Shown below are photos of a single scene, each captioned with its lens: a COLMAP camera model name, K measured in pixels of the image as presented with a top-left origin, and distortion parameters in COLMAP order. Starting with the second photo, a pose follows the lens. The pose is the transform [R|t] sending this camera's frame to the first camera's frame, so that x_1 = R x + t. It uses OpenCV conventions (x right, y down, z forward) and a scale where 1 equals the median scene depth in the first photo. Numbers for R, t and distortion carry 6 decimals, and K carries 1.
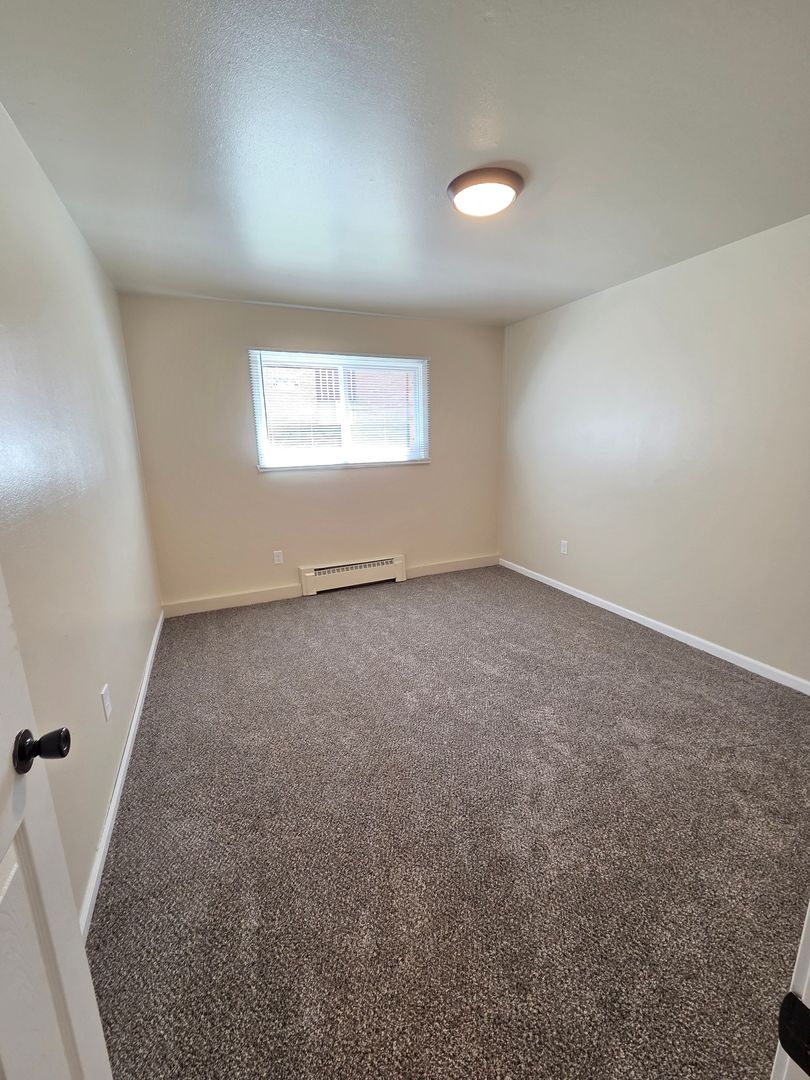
lens RADIAL K [[431.3, 0, 405.0], [0, 431.3, 540.0], [0, 0, 1]] dist [0.064578, -0.000007]
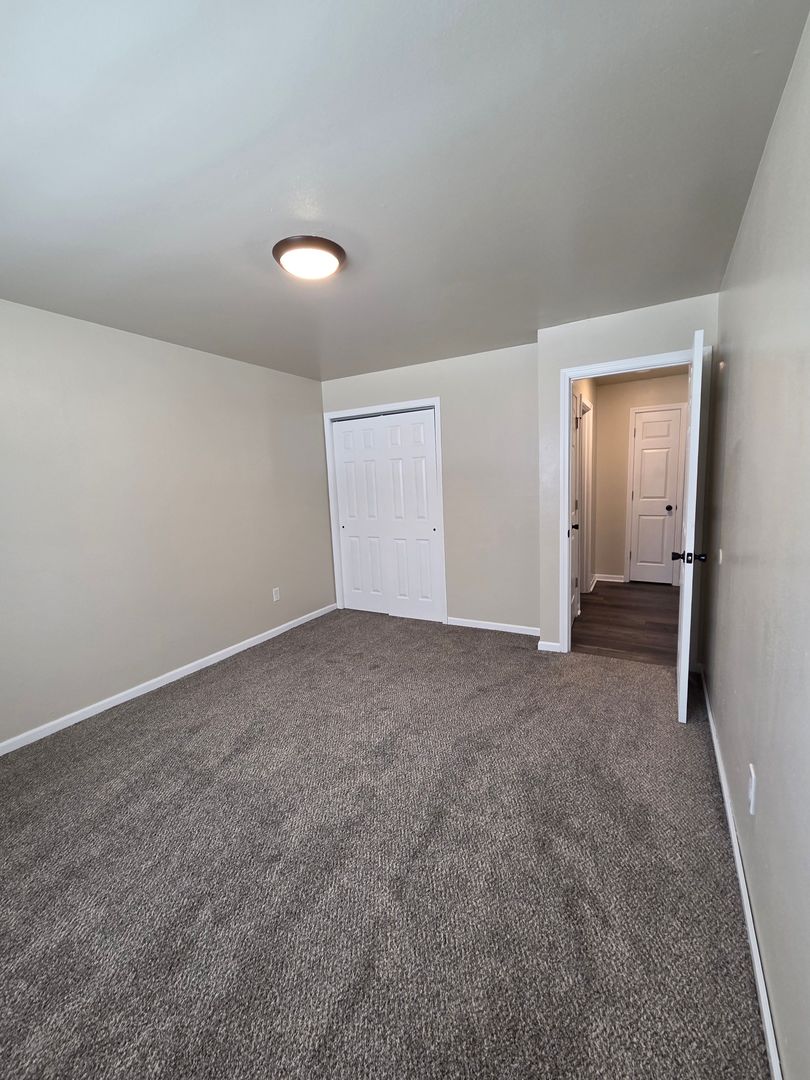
lens RADIAL K [[448.6, 0, 405.0], [0, 448.6, 540.0], [0, 0, 1]] dist [-0.001375, -0.000120]
pose [[-0.571501, -0.107180, 0.813572, -0.373520], [0.223773, 0.933504, 0.280171, -0.182752], [-0.789501, 0.342173, -0.509515, 0.652753]]
